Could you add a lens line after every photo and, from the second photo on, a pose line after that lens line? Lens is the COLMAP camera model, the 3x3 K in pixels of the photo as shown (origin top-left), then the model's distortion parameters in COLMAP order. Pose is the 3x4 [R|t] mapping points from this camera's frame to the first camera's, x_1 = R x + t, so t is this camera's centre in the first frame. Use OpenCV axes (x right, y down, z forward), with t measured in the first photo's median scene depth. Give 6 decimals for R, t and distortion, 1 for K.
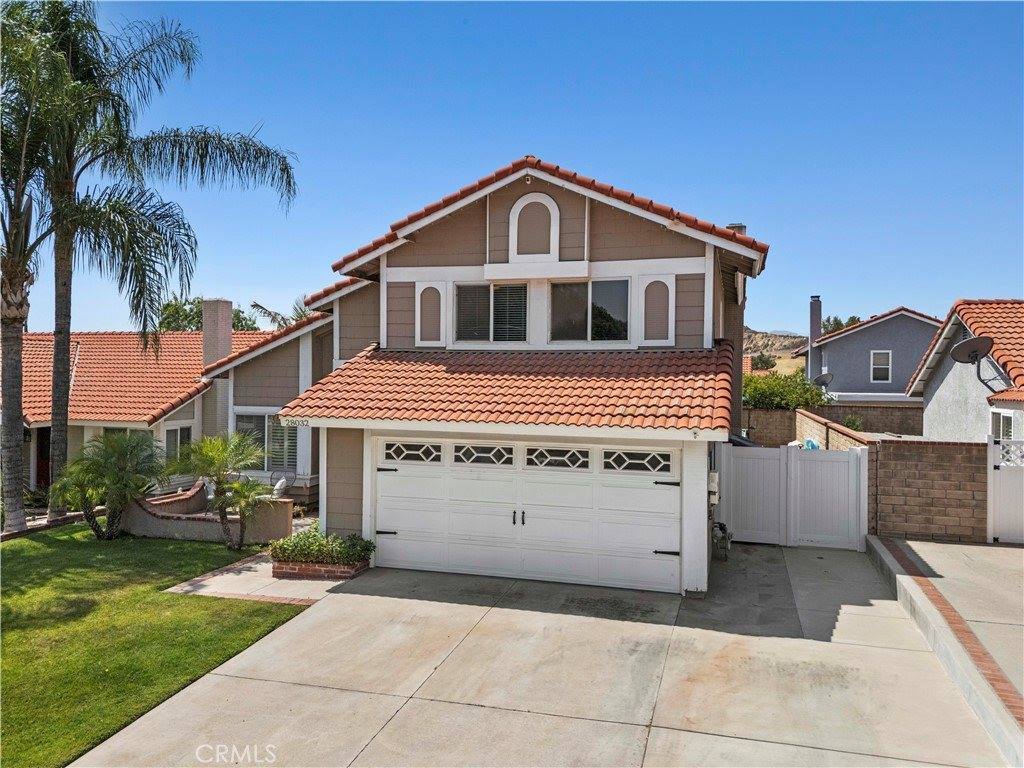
lens RADIAL K [[775.0, 0, 508.6], [0, 775.0, 381.9], [0, 0, 1]] dist [0.068698, -0.068778]
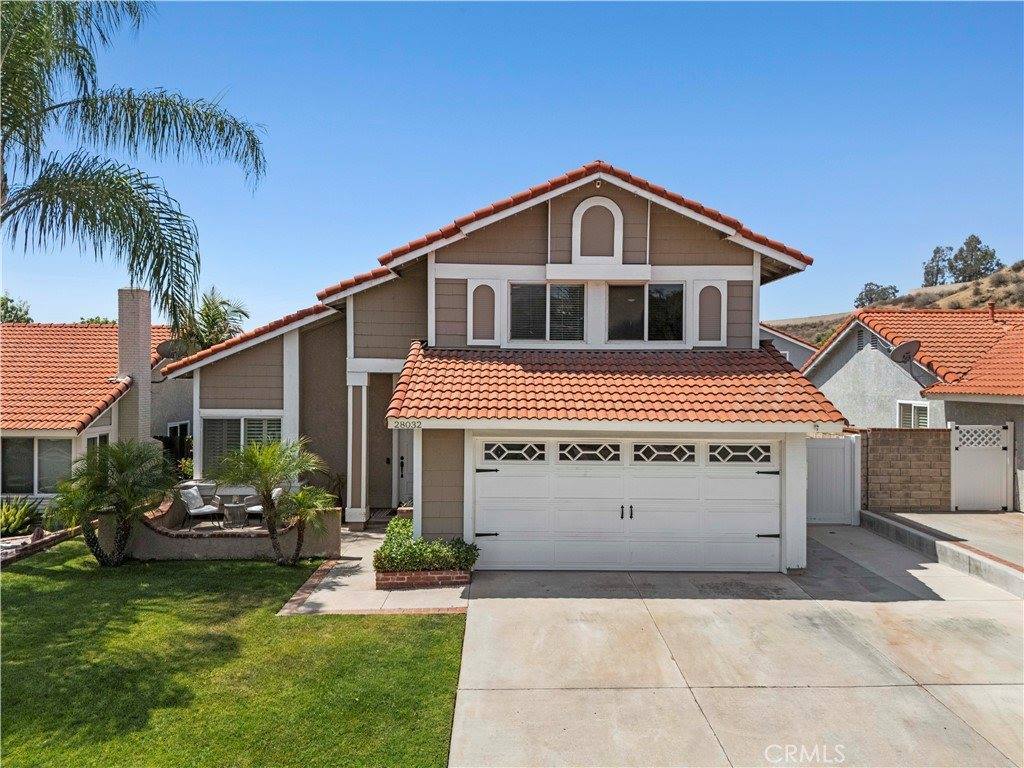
lens RADIAL K [[775.0, 0, 508.6], [0, 775.0, 381.9], [0, 0, 1]] dist [0.068698, -0.068778]
pose [[0.953594, -0.006579, 0.301024, -0.408311], [0.005579, 0.999976, 0.004181, -0.002985], [-0.301044, -0.002307, 0.953607, 0.055106]]
